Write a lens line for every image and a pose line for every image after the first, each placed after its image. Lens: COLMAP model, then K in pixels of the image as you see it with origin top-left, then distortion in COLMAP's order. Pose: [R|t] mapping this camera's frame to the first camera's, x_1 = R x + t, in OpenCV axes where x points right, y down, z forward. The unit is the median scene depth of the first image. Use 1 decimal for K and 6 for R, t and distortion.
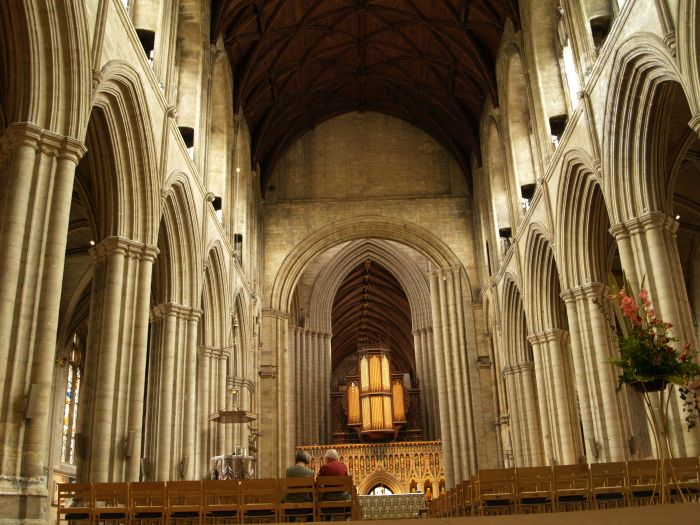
lens RADIAL K [[711.1, 0, 350.0], [0, 711.1, 262.5], [0, 0, 1]] dist [-0.114590, 0.006725]
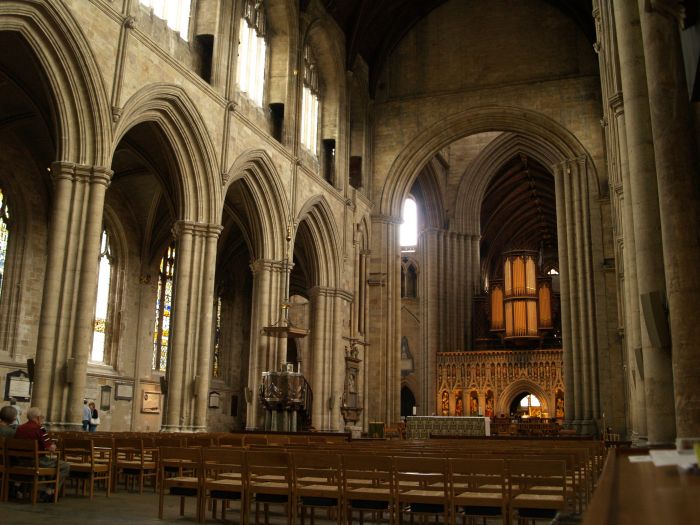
lens RADIAL K [[694.0, 0, 350.0], [0, 694.0, 262.5], [0, 0, 1]] dist [-0.116364, 0.002018]
pose [[0.941523, -0.023208, -0.336149, 0.154482], [0.071580, 0.988631, 0.132233, 0.002702], [0.329258, -0.148562, 0.932480, 0.097280]]
